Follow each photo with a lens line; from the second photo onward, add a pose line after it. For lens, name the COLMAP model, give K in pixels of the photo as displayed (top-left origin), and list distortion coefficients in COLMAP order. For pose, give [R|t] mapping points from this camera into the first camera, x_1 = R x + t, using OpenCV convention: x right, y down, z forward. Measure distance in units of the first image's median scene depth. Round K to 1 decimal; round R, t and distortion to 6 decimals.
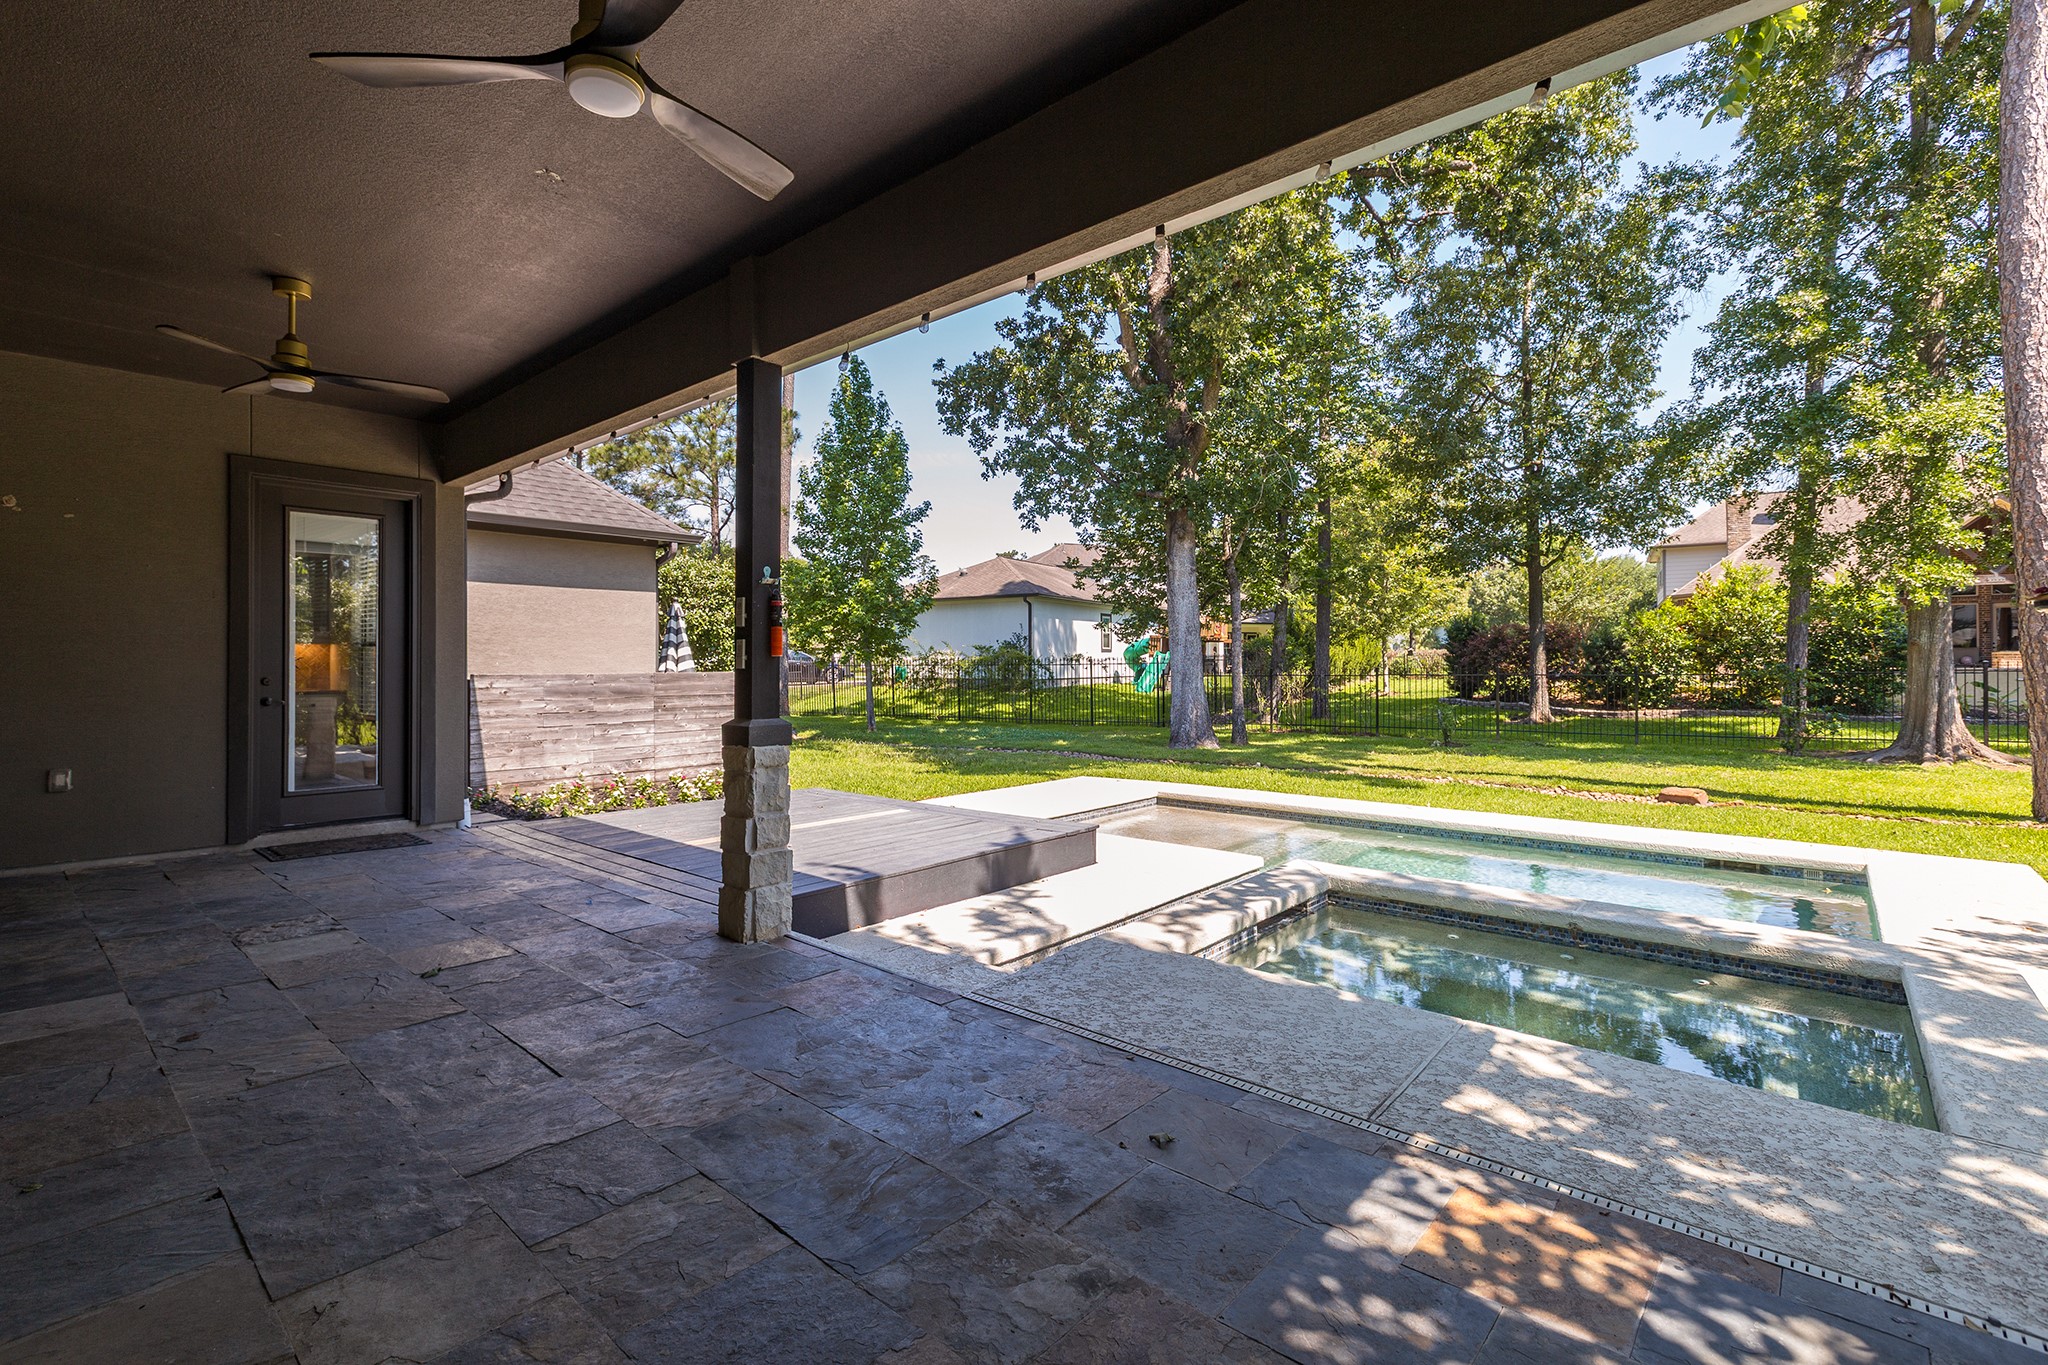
lens RADIAL K [[905.5, 0, 1011.8], [0, 905.5, 671.6], [0, 0, 1]] dist [0.000056, 0.000202]
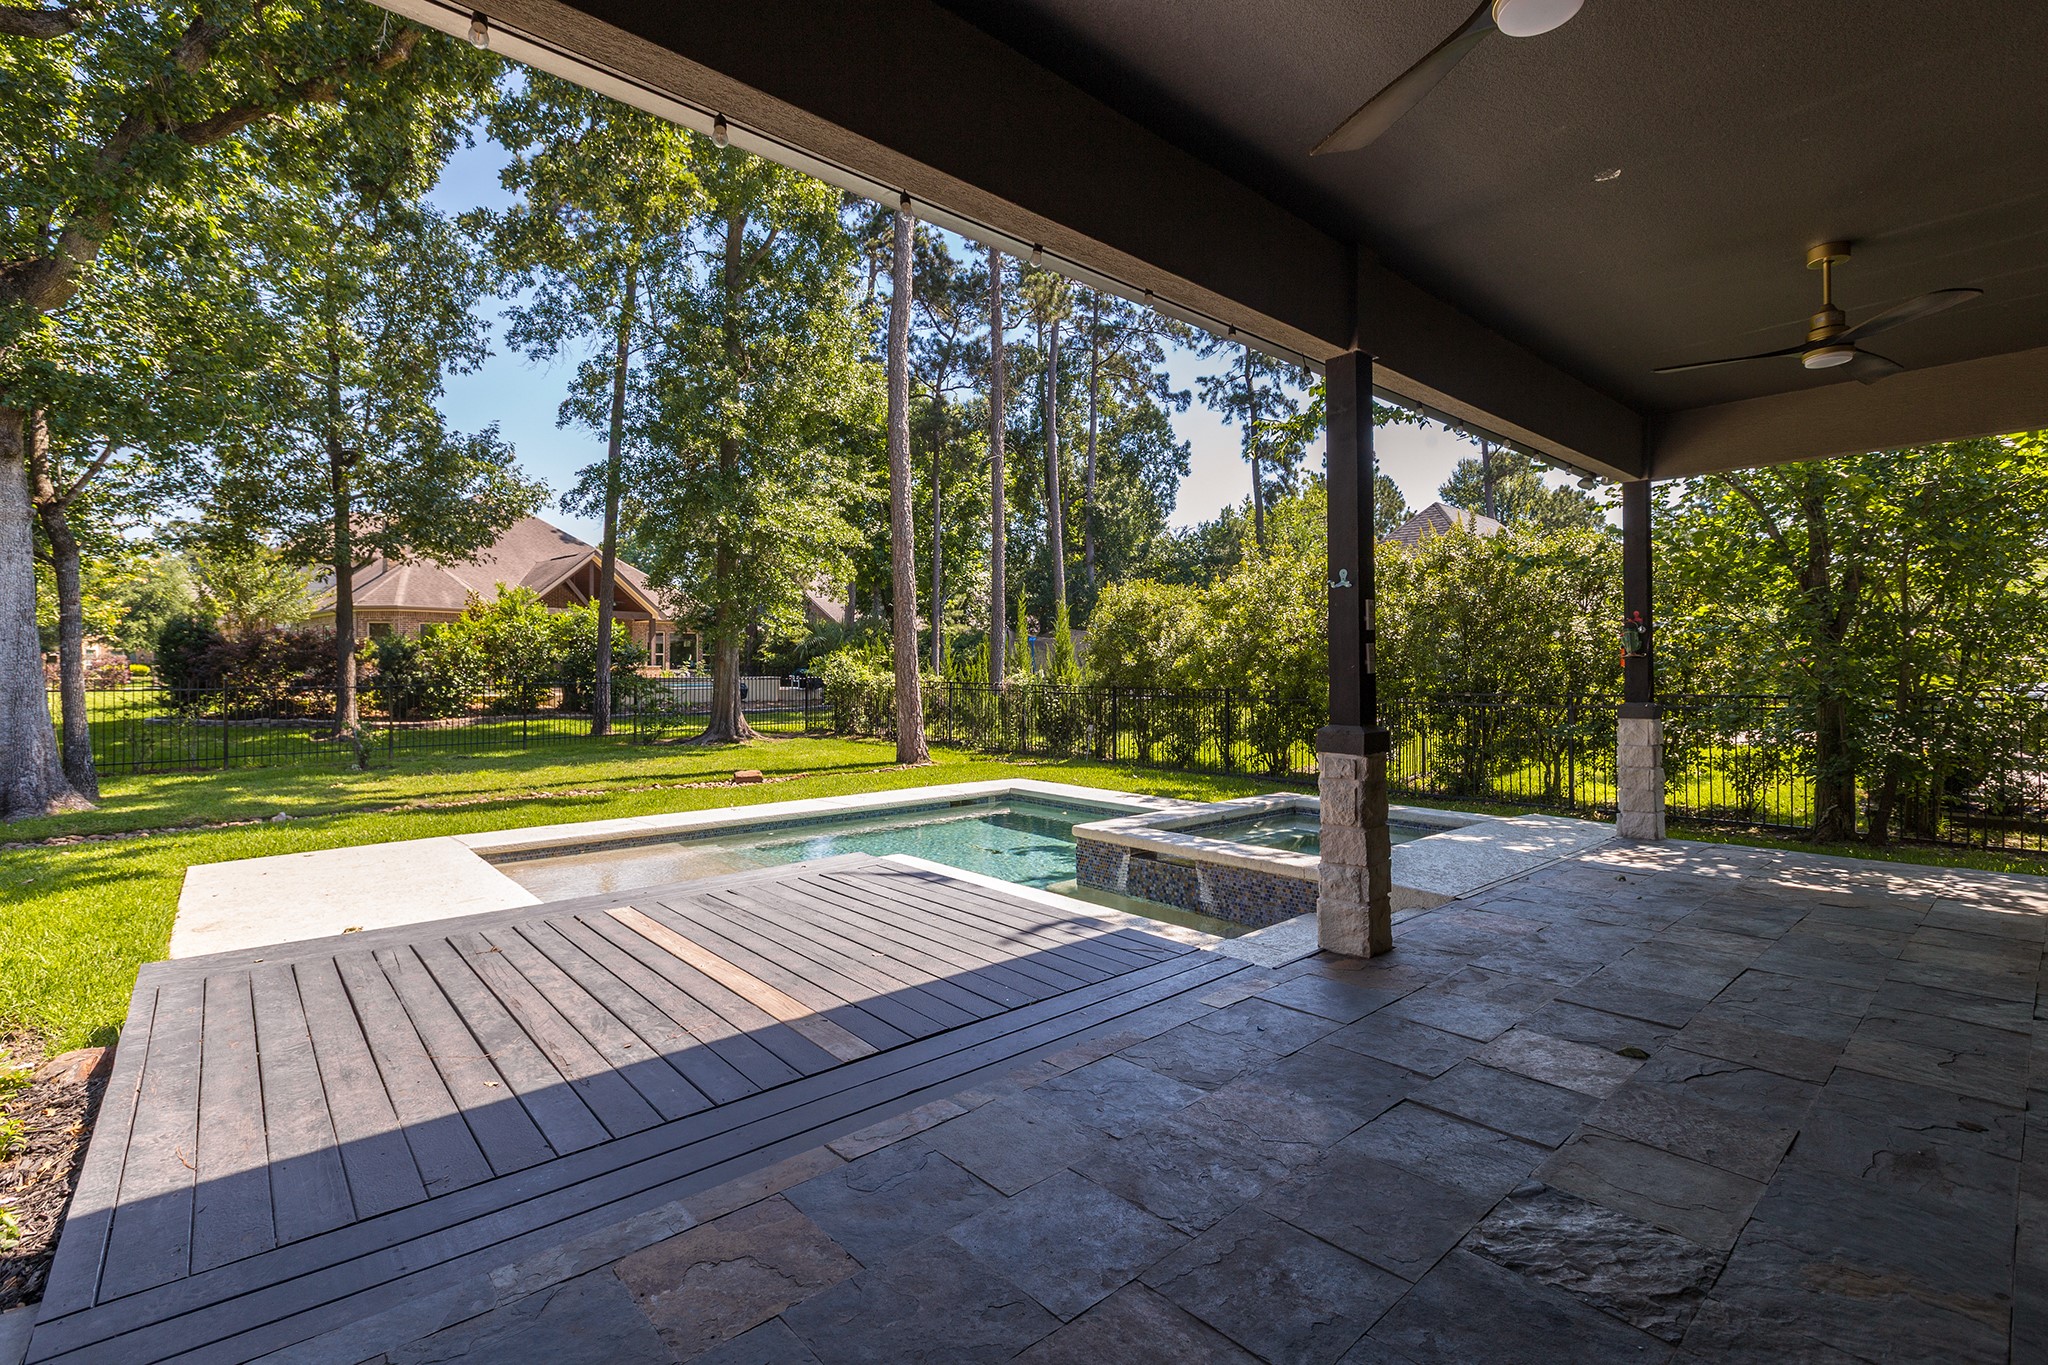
lens RADIAL K [[905.5, 0, 1011.8], [0, 905.5, 671.6], [0, 0, 1]] dist [0.000056, 0.000202]
pose [[0.144420, 0.006104, 0.989498, -0.280362], [0.007305, 0.999947, -0.007235, -0.000094], [-0.989490, 0.008273, 0.144368, 0.264377]]
